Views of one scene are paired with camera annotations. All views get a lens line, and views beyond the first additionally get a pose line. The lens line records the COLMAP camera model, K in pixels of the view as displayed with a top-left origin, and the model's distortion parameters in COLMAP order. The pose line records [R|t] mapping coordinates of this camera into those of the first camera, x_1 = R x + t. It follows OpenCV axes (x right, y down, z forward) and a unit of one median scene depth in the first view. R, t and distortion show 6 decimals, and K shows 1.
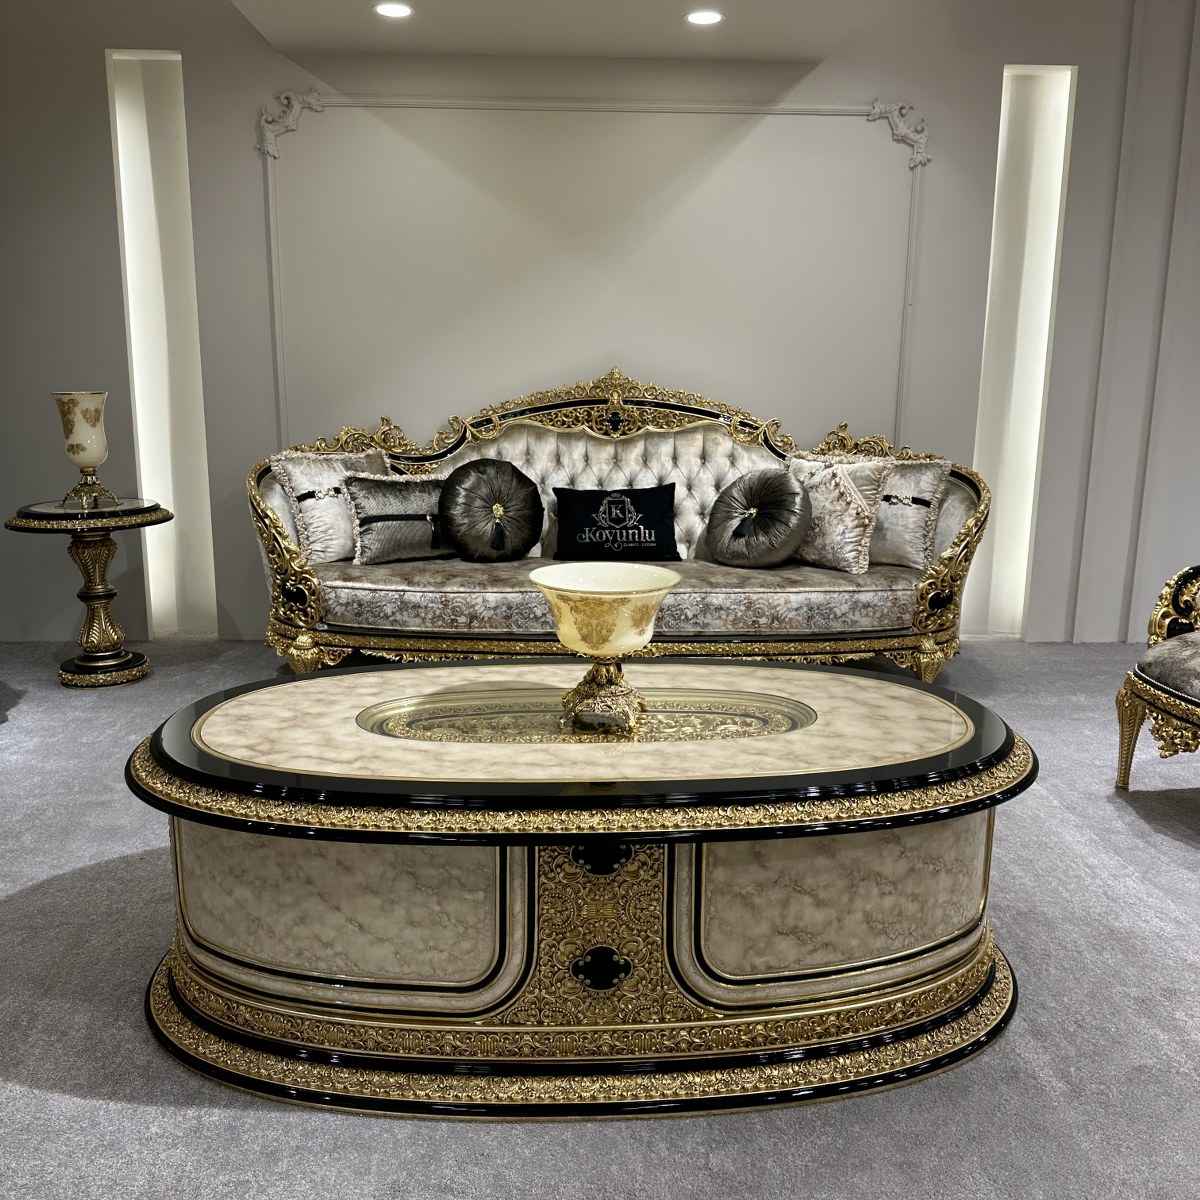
lens RADIAL K [[1118.1, 0, 606.3], [0, 1118.1, 595.6], [0, 0, 1]] dist [0.081609, 0.000000]
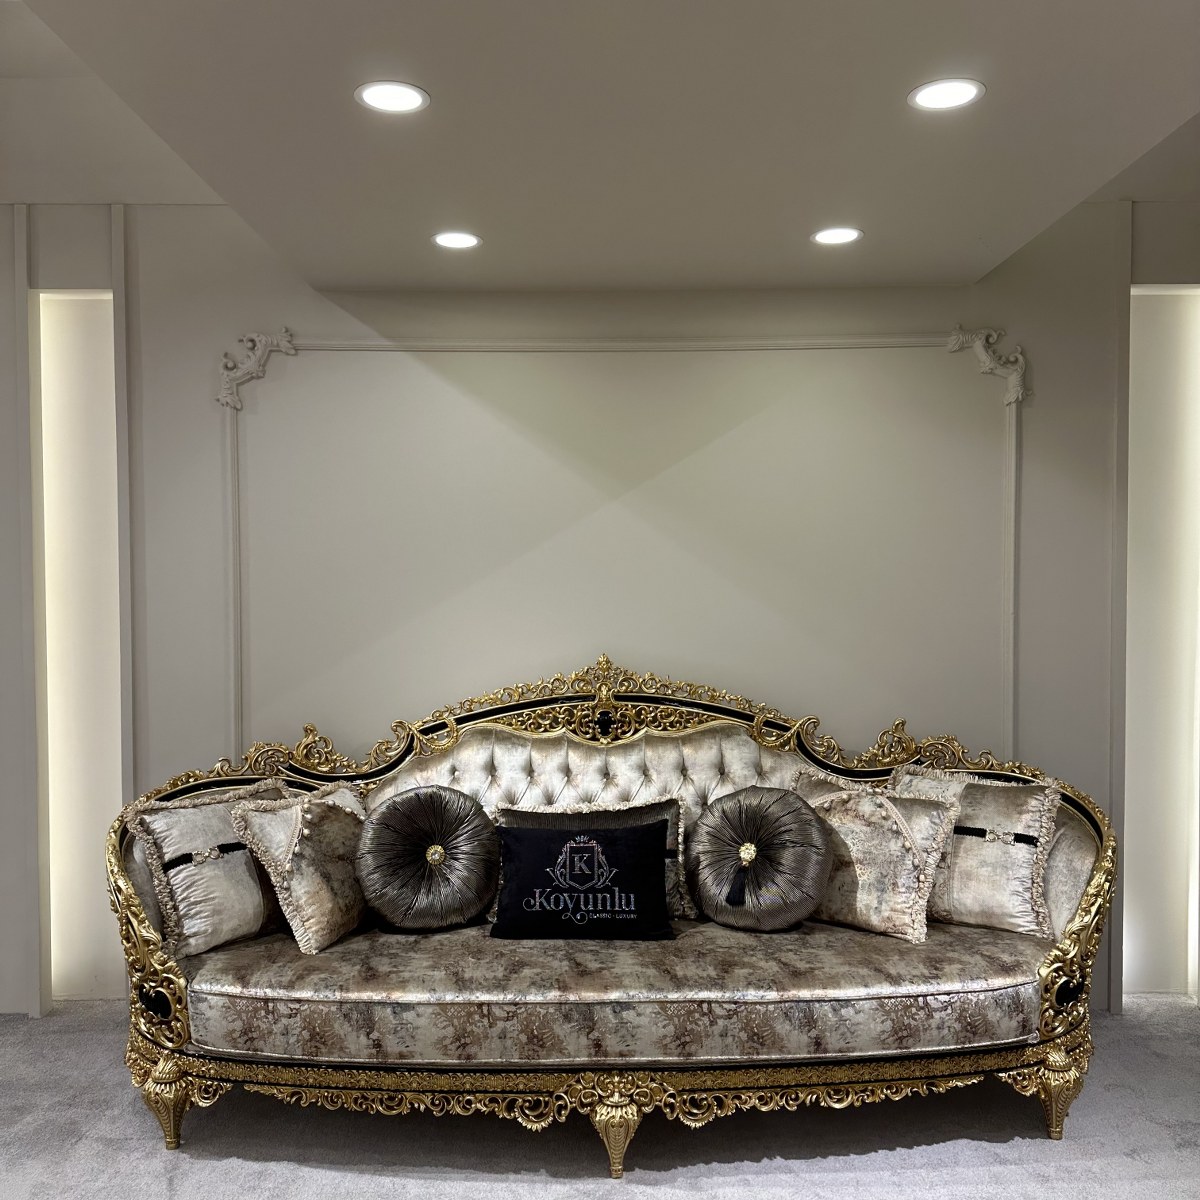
lens RADIAL K [[1118.1, 0, 583.1], [0, 1118.1, 598.3], [0, 0, 1]] dist [0.081609, 0.000000]
pose [[0.999635, -0.019211, -0.018981, 0.010117], [0.015593, 0.984416, -0.175164, -0.114751], [0.022051, 0.174804, 0.984356, 0.240783]]
